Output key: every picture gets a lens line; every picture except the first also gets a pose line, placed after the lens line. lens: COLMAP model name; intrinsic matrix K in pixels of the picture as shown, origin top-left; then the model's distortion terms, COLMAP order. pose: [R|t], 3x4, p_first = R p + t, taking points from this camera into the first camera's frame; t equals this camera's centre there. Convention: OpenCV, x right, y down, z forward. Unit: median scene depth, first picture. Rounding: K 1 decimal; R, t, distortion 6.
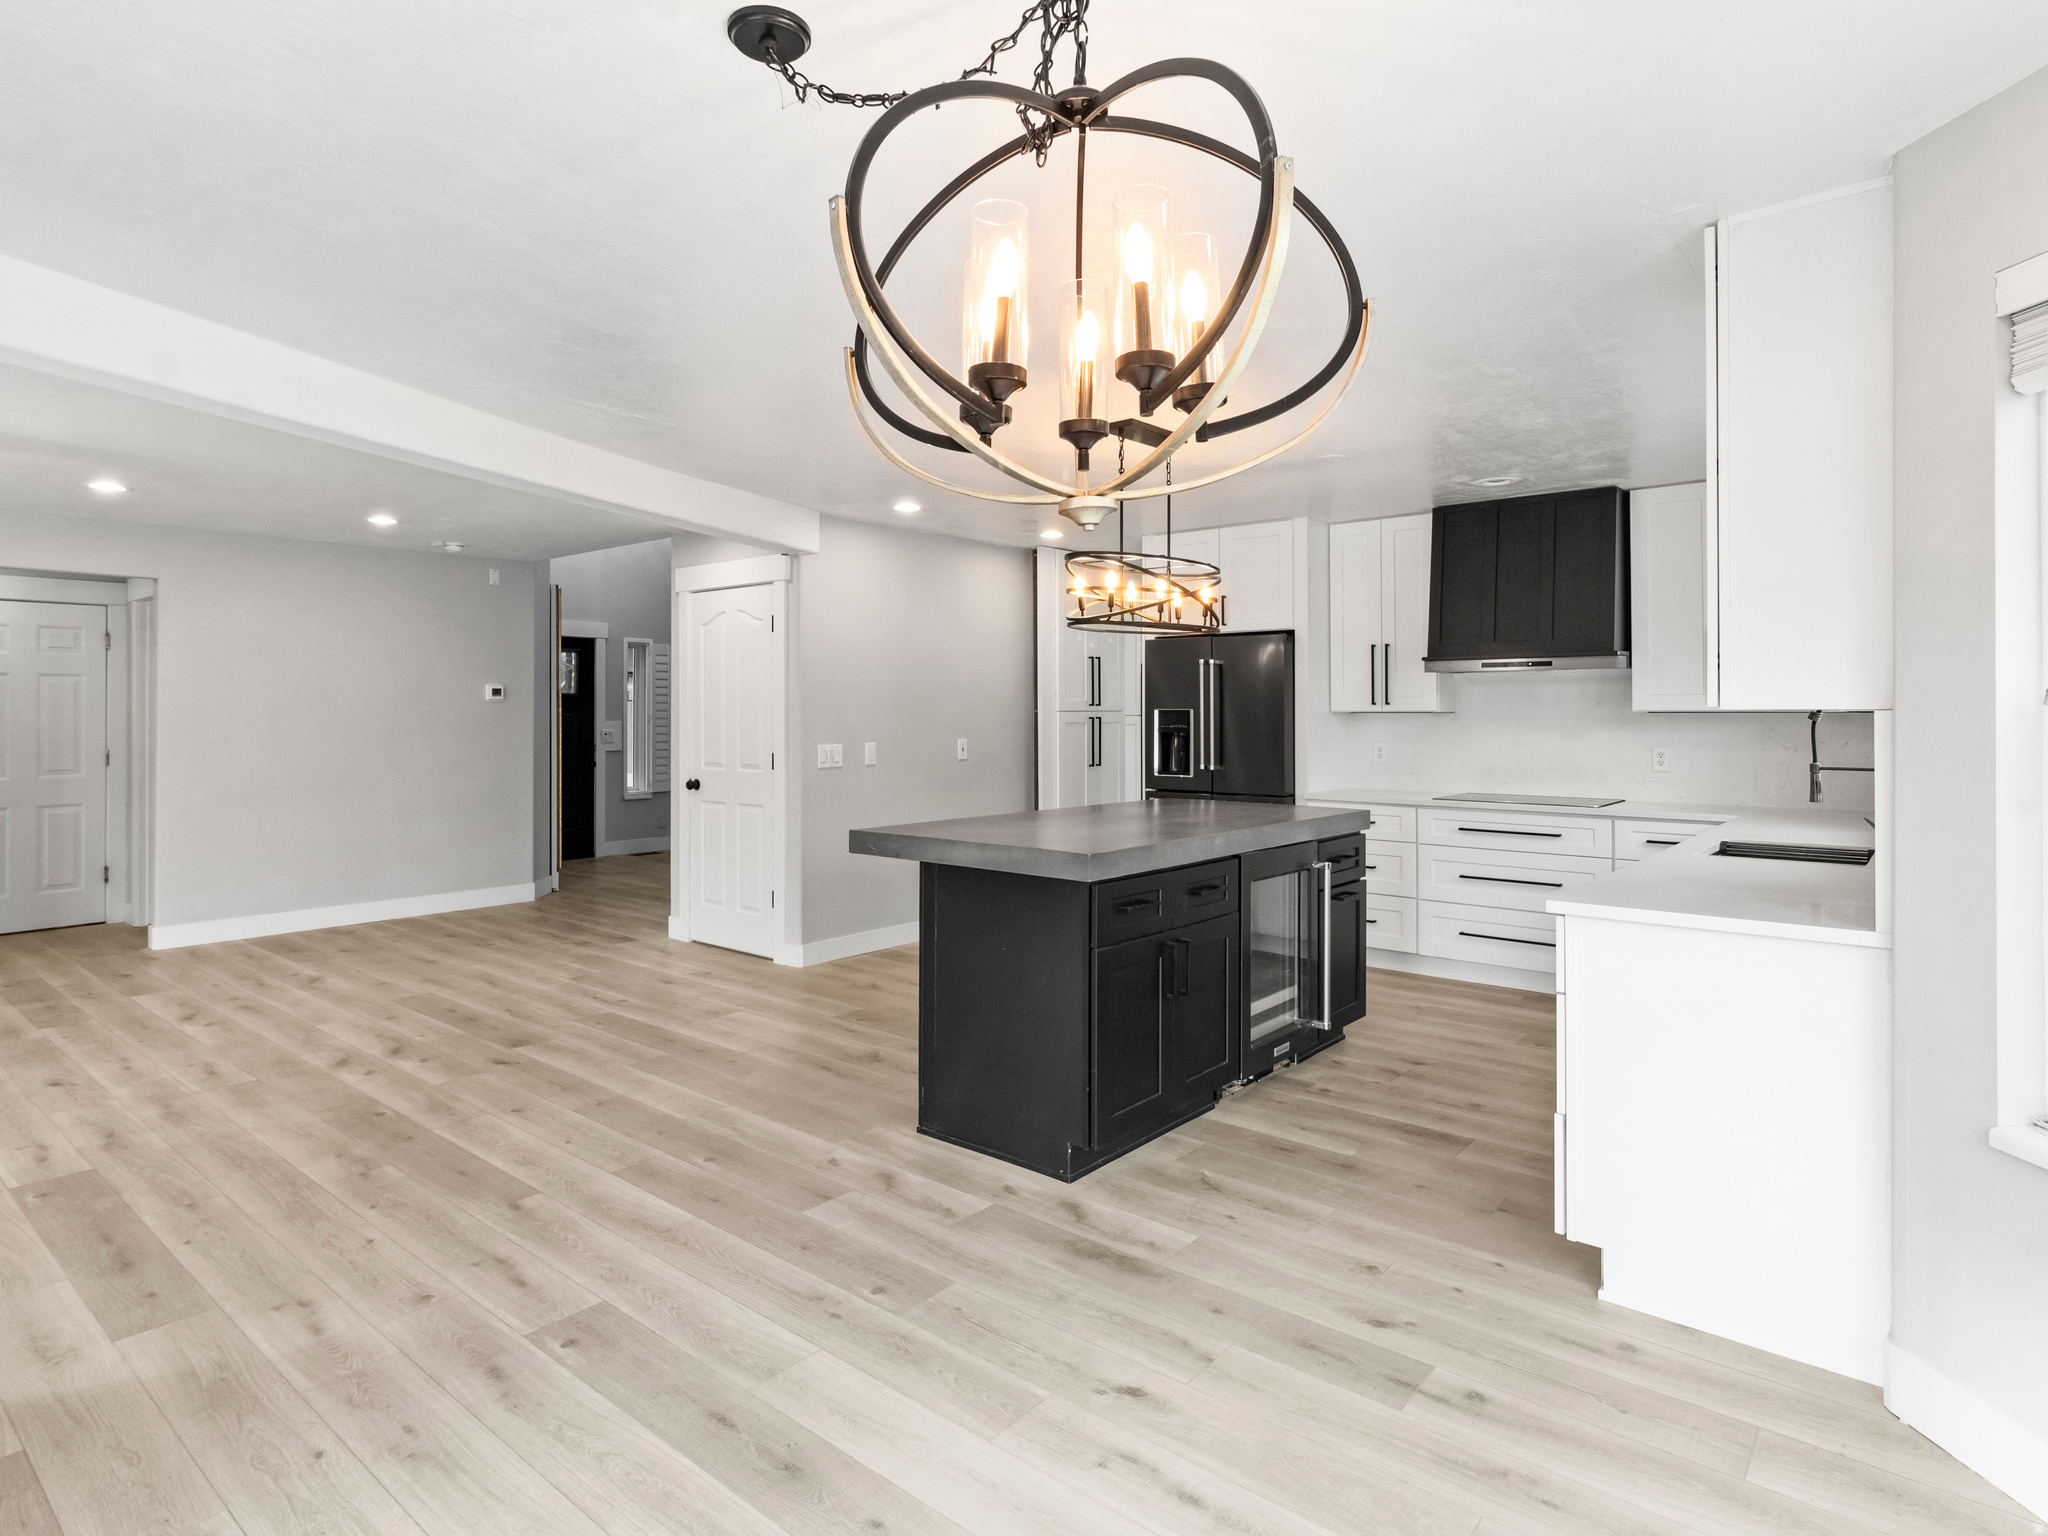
lens RADIAL K [[1110.0, 0, 1016.2], [0, 1110.0, 702.2], [0, 0, 1]] dist [0.004284, 0.000318]
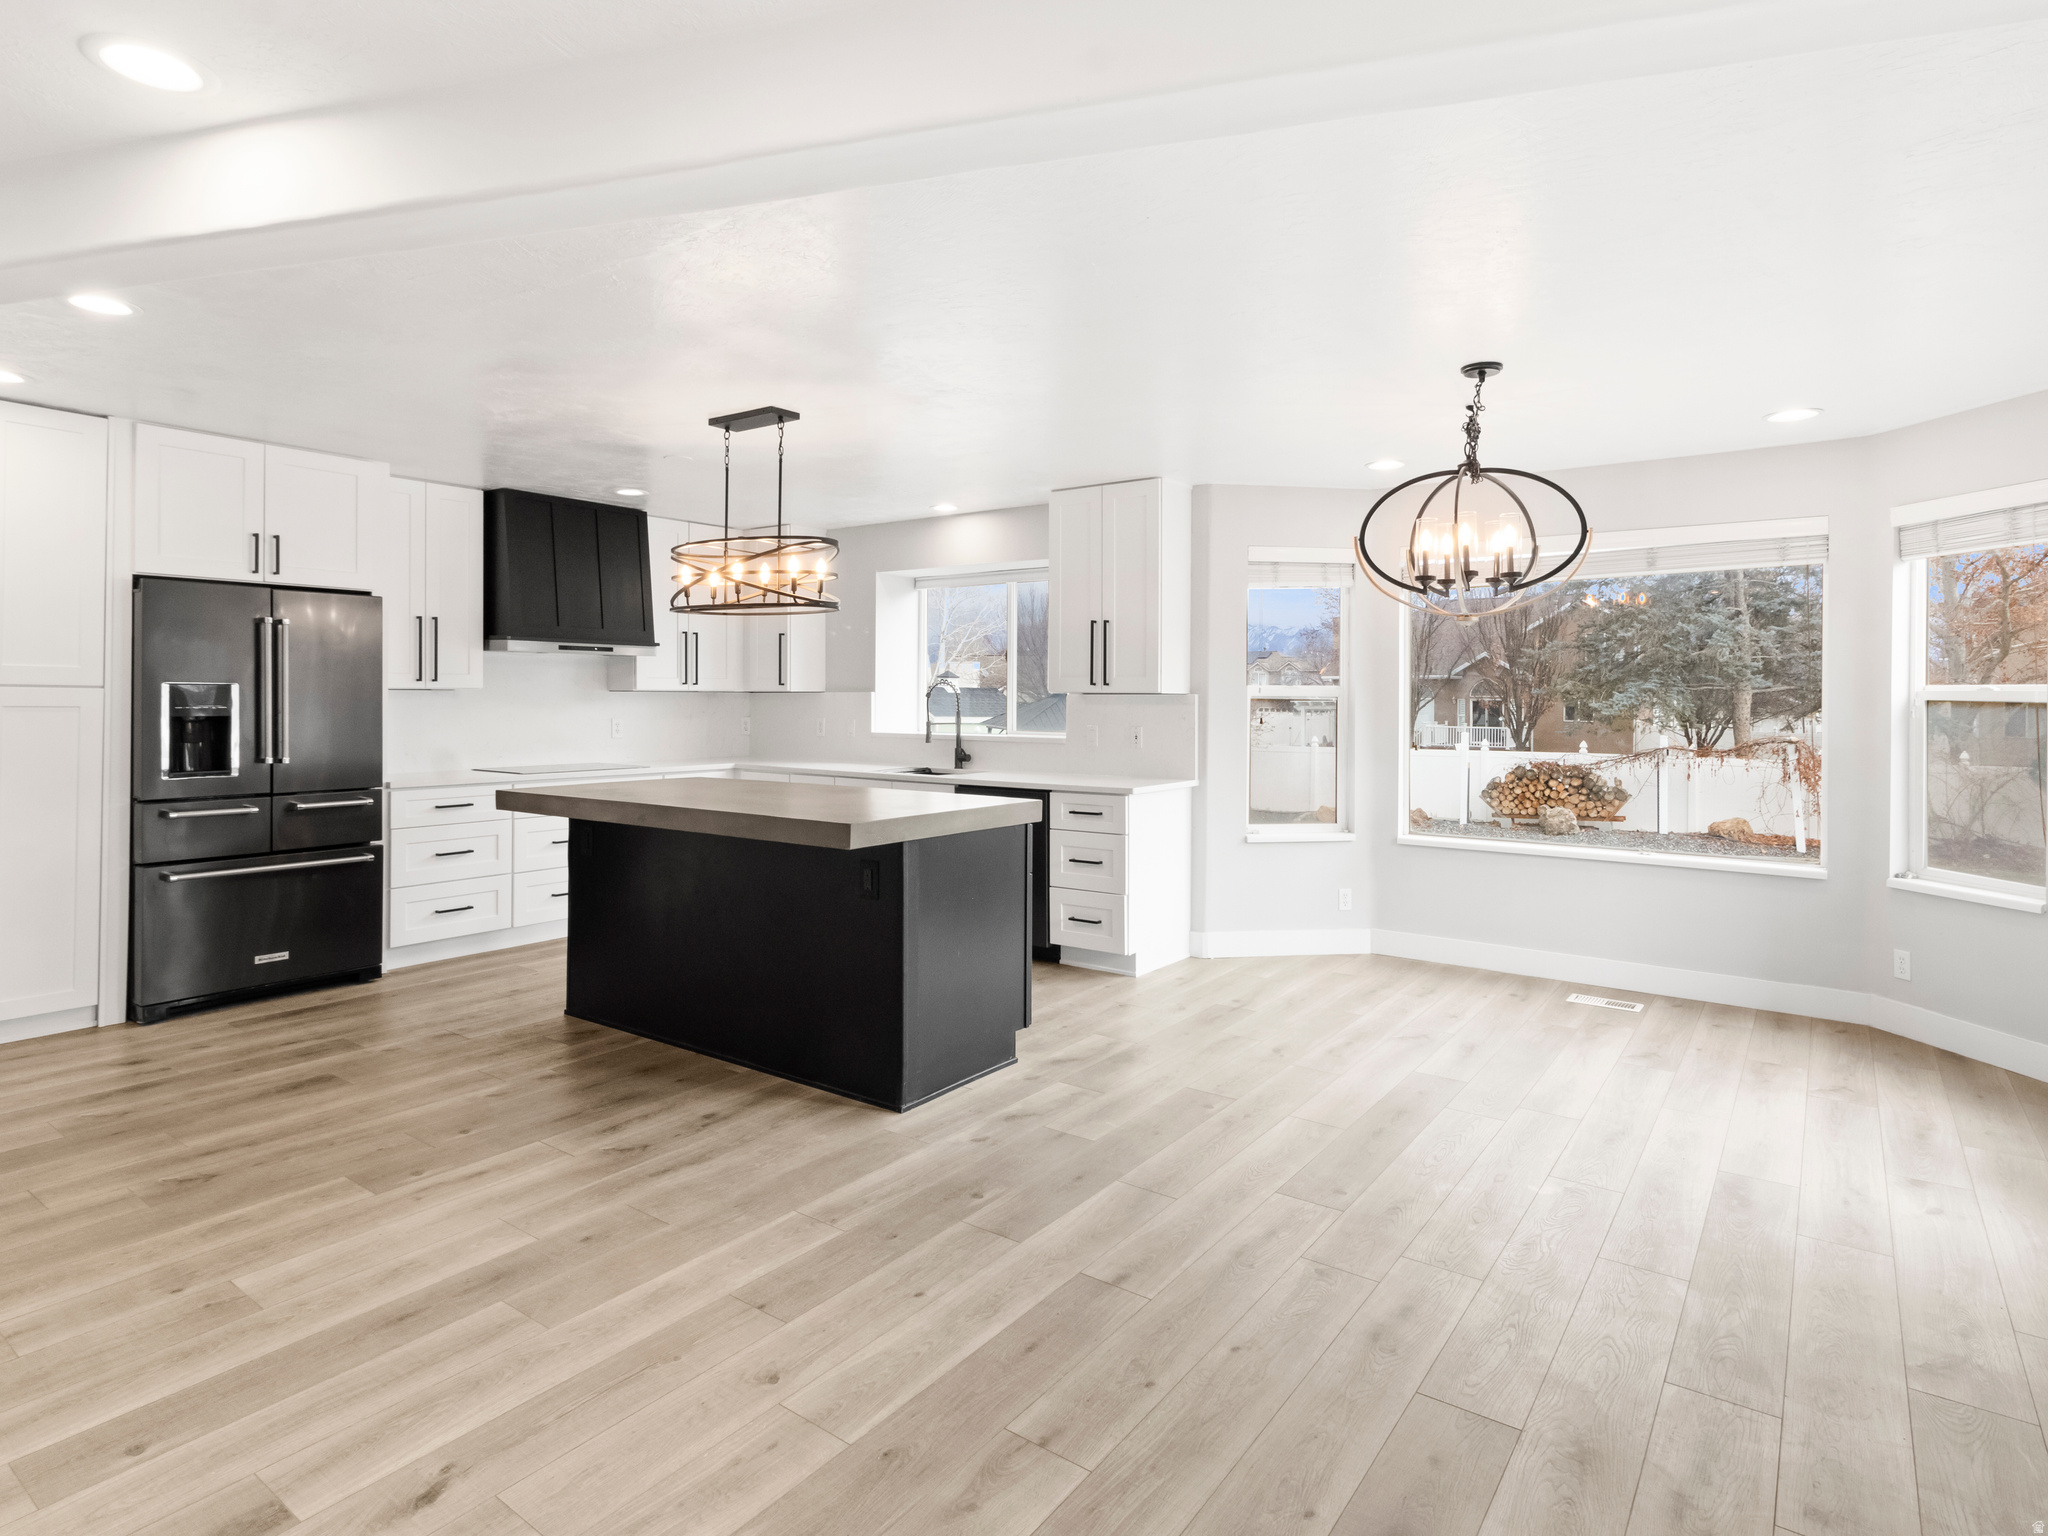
lens RADIAL K [[1110.0, 0, 1016.2], [0, 1110.0, 702.2], [0, 0, 1]] dist [0.004284, 0.000318]
pose [[-0.057313, -0.006603, 0.998334, -1.147548], [-0.015854, 0.999858, 0.005703, 0.012017], [-0.998230, -0.015501, -0.057409, 1.014240]]
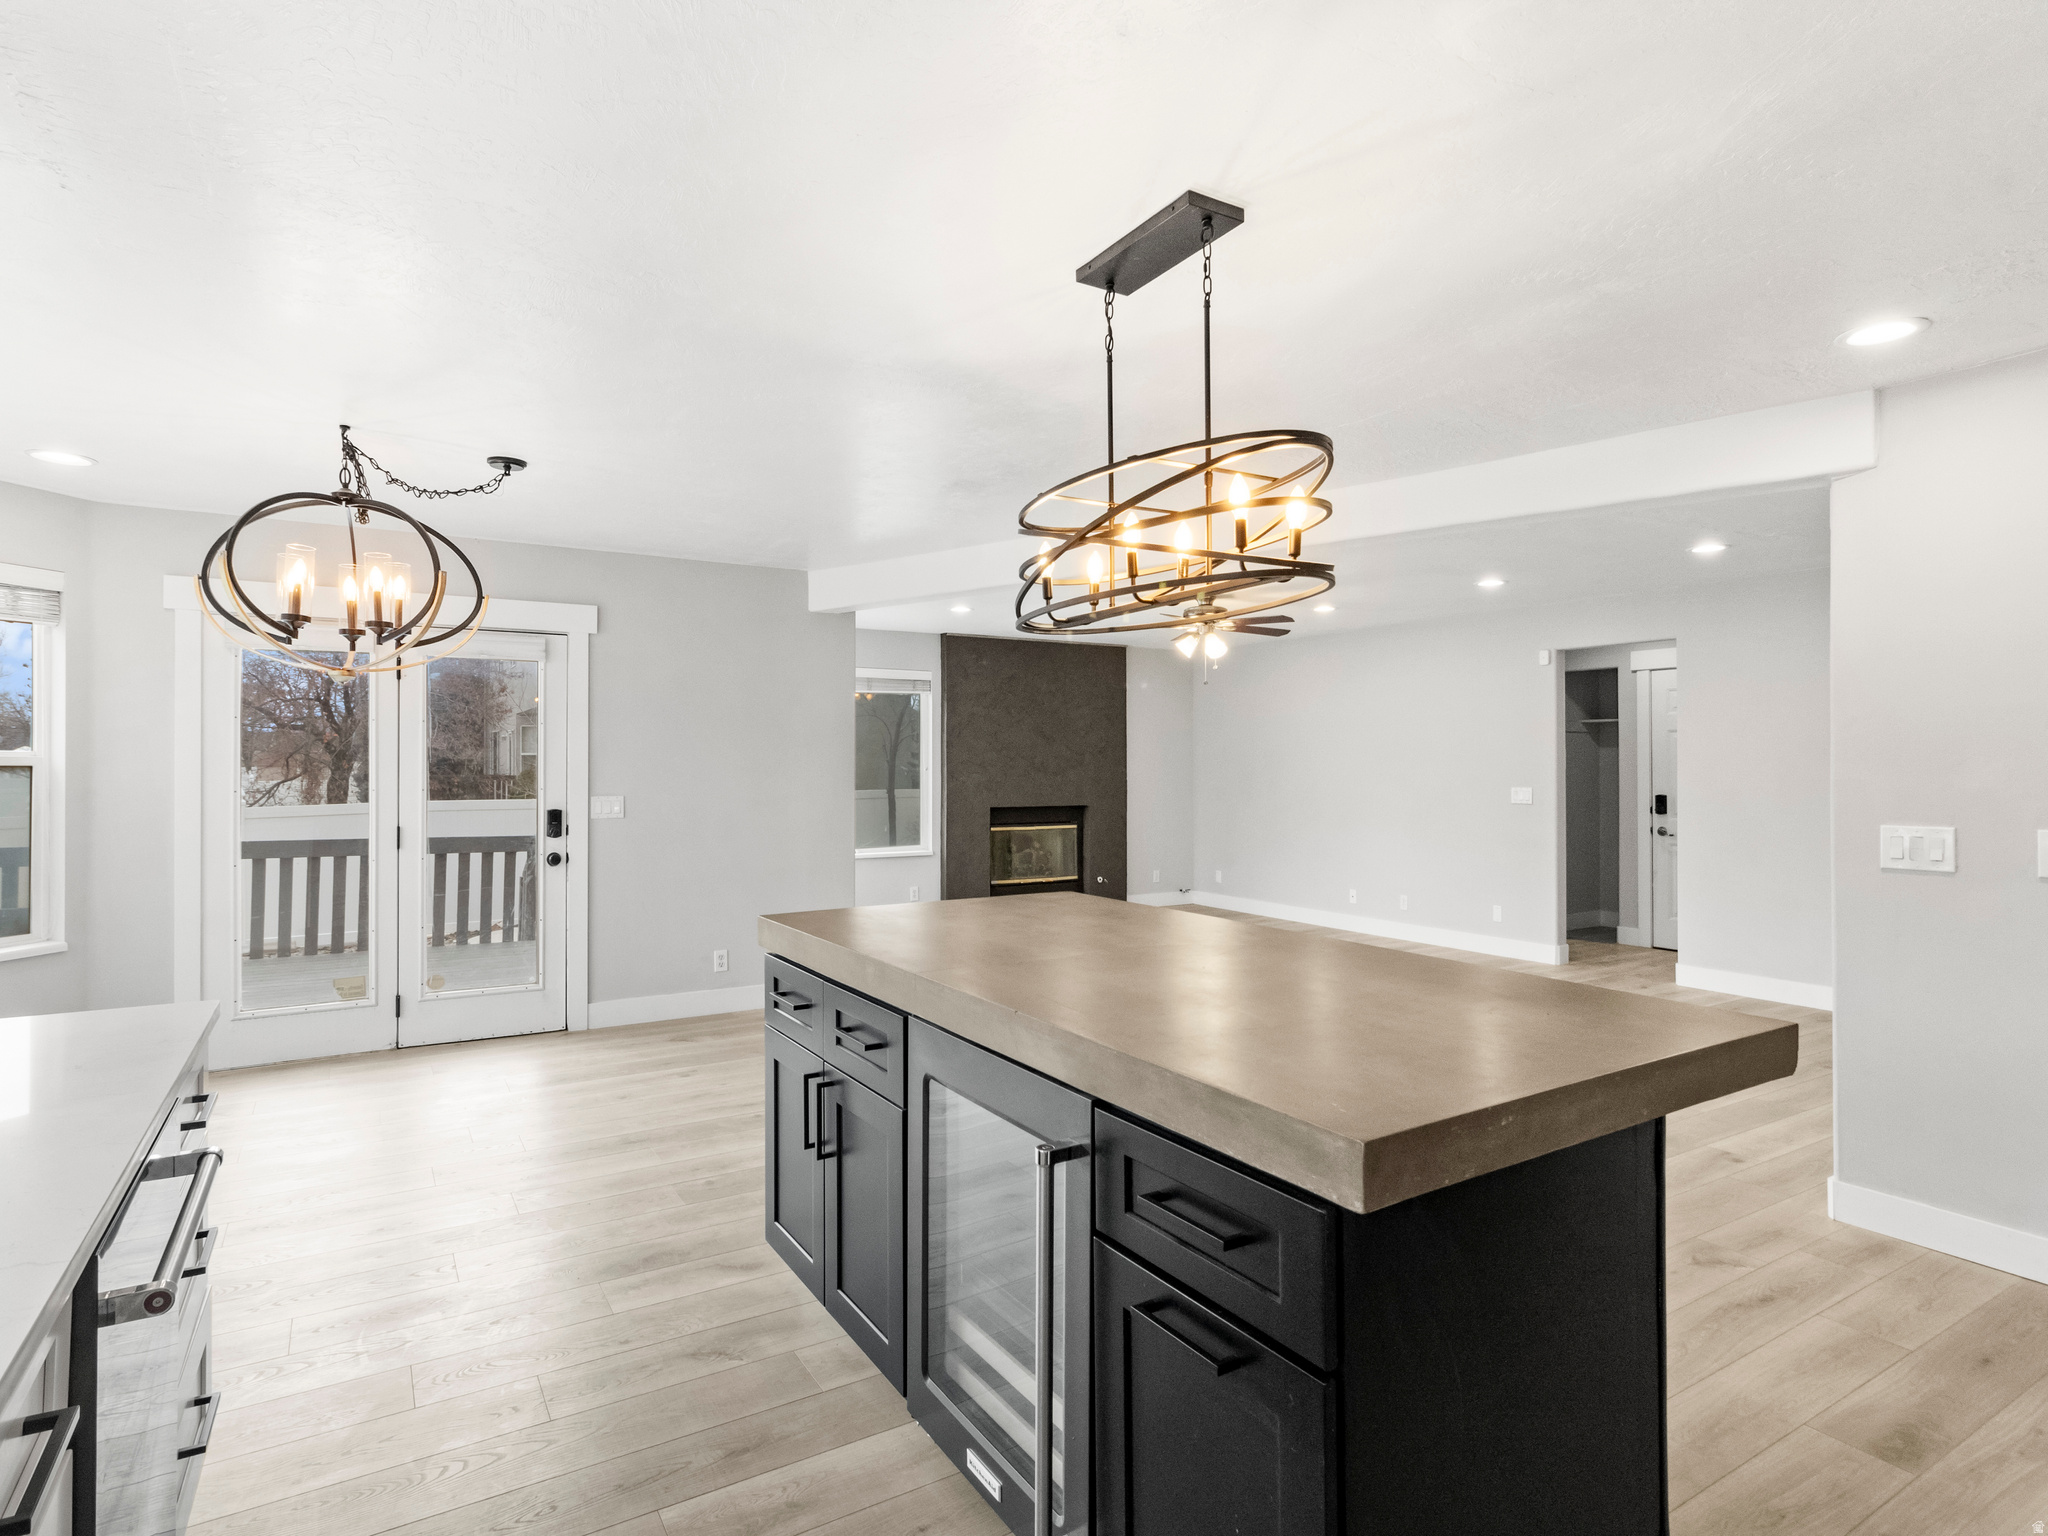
lens RADIAL K [[1117.3, 0, 1024.0], [0, 1117.3, 768.0], [0, 0, 1]] dist [-0.004039, 0.000425]
pose [[-0.309282, 0.010243, -0.950915, 0.809731], [0.005597, 0.999944, 0.008951, 0.005341], [0.950954, -0.002554, -0.309322, 1.370522]]
